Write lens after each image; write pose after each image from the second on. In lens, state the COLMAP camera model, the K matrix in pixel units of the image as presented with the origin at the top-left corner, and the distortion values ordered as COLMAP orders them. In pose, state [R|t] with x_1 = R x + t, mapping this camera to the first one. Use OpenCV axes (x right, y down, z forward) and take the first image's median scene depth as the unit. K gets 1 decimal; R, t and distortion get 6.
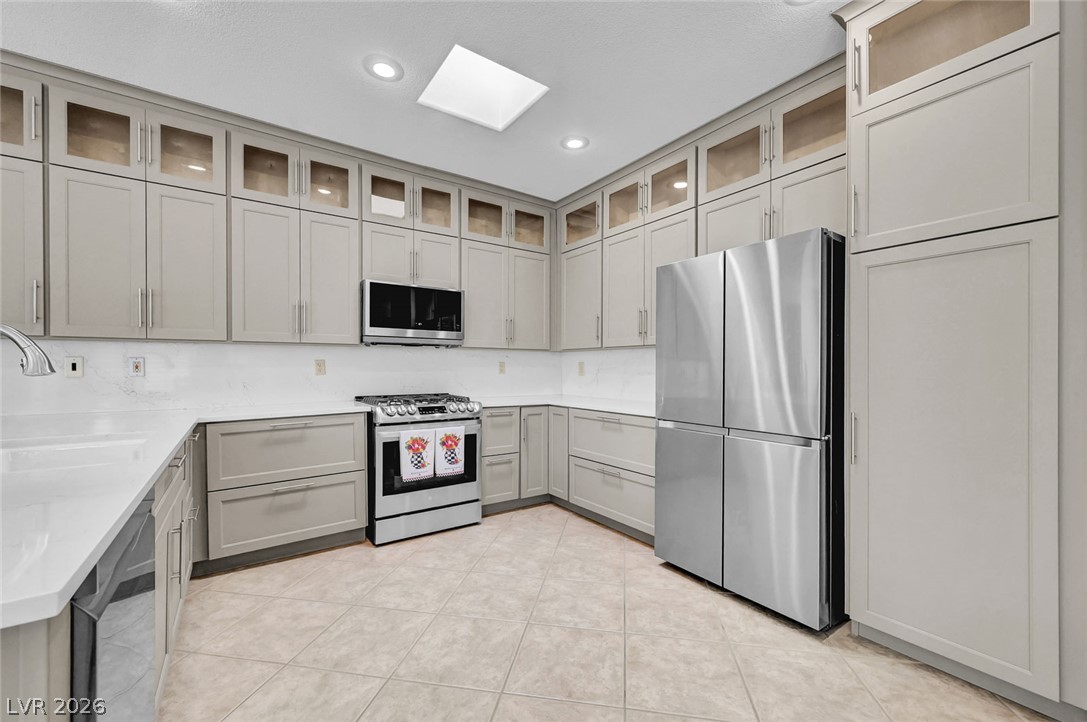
lens RADIAL K [[437.6, 0, 557.4], [0, 437.6, 369.0], [0, 0, 1]] dist [-0.000013, 0.000568]
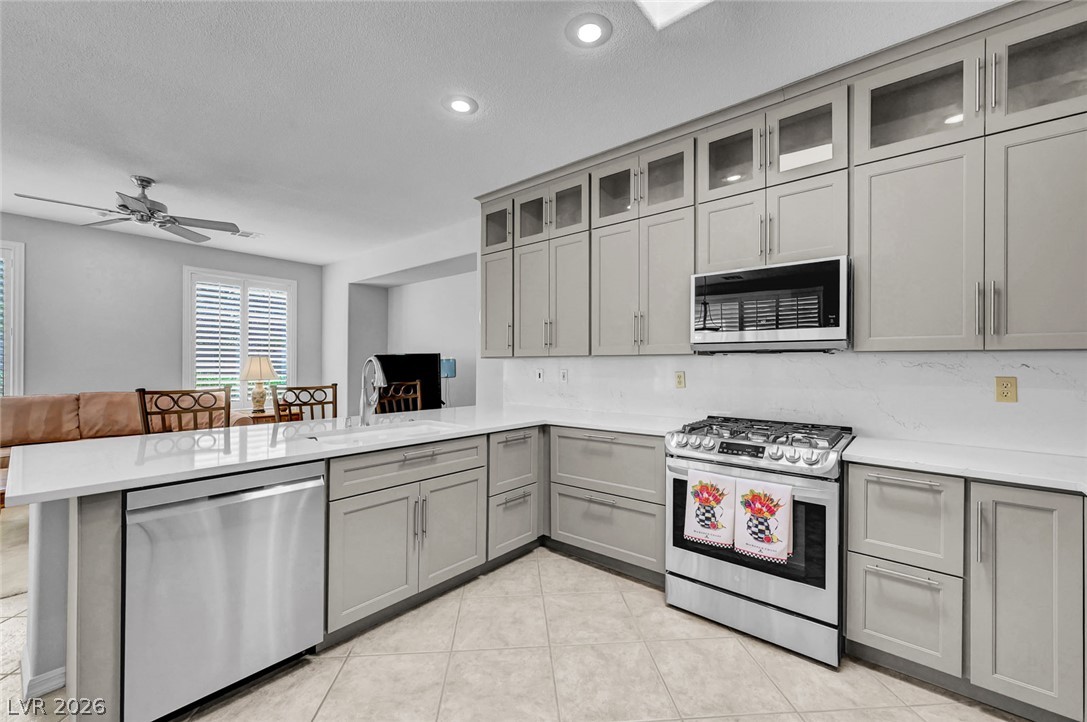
lens RADIAL K [[437.6, 0, 545.7], [0, 437.6, 362.3], [0, 0, 1]] dist [-0.000013, 0.000568]
pose [[0.238157, -0.003089, -0.971222, 0.319535], [-0.007507, 0.999959, -0.005021, -0.037259], [0.971198, 0.008486, 0.238125, 0.581654]]
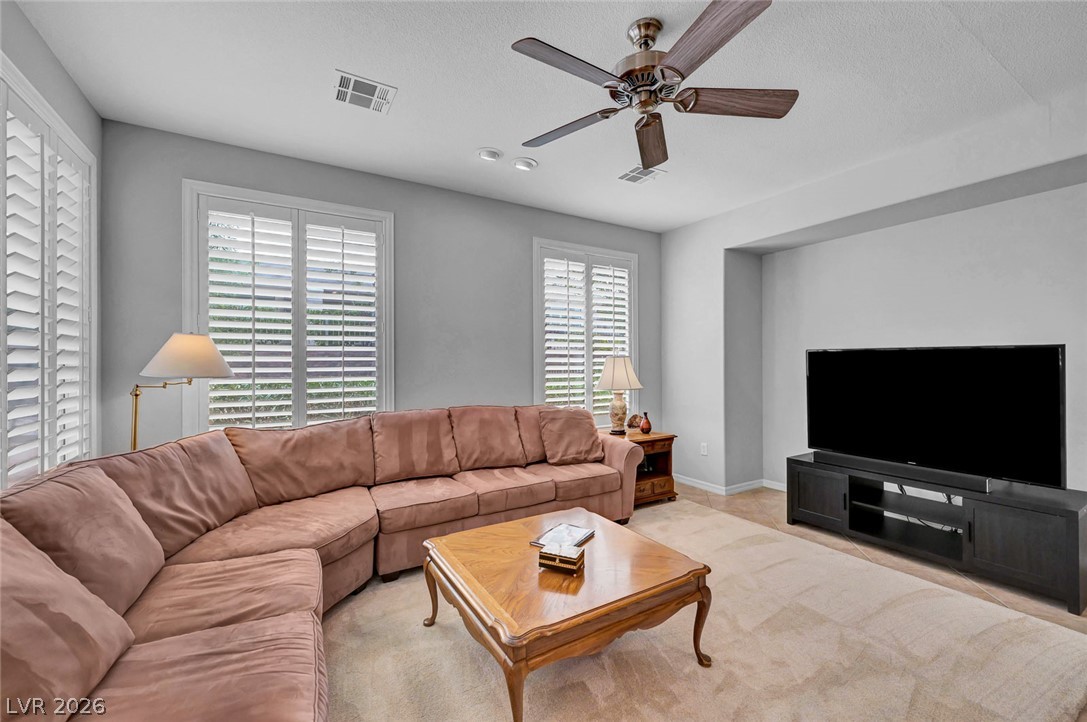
lens RADIAL K [[460.3, 0, 557.0], [0, 460.3, 359.2], [0, 0, 1]] dist [-0.004378, -0.000548]
pose [[-0.077108, -0.013750, -0.996928, -0.399089], [0.001589, 0.999902, -0.013914, -0.034916], [0.997021, -0.002657, -0.077079, -0.291423]]
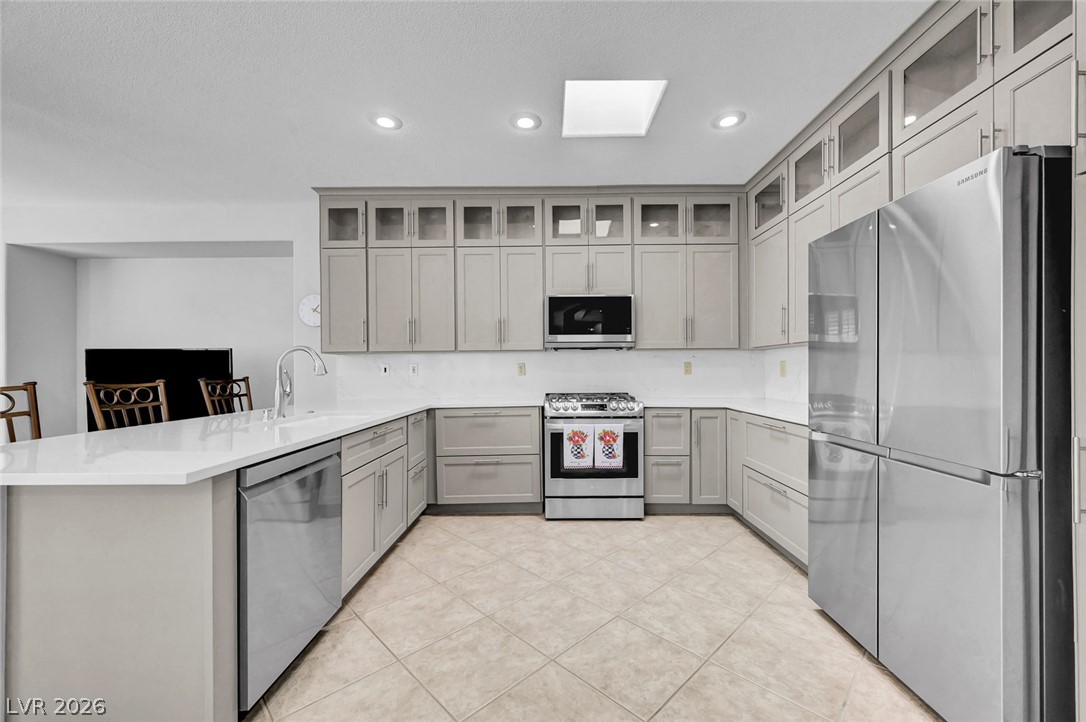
lens RADIAL K [[437.2, 0, 552.1], [0, 437.2, 367.1], [0, 0, 1]] dist [-0.000013, 0.000568]
pose [[0.807975, -0.009905, -0.589133, 0.296799], [0.006281, 0.999947, -0.008199, 0.001821], [0.589183, 0.002924, 0.807994, 0.053932]]
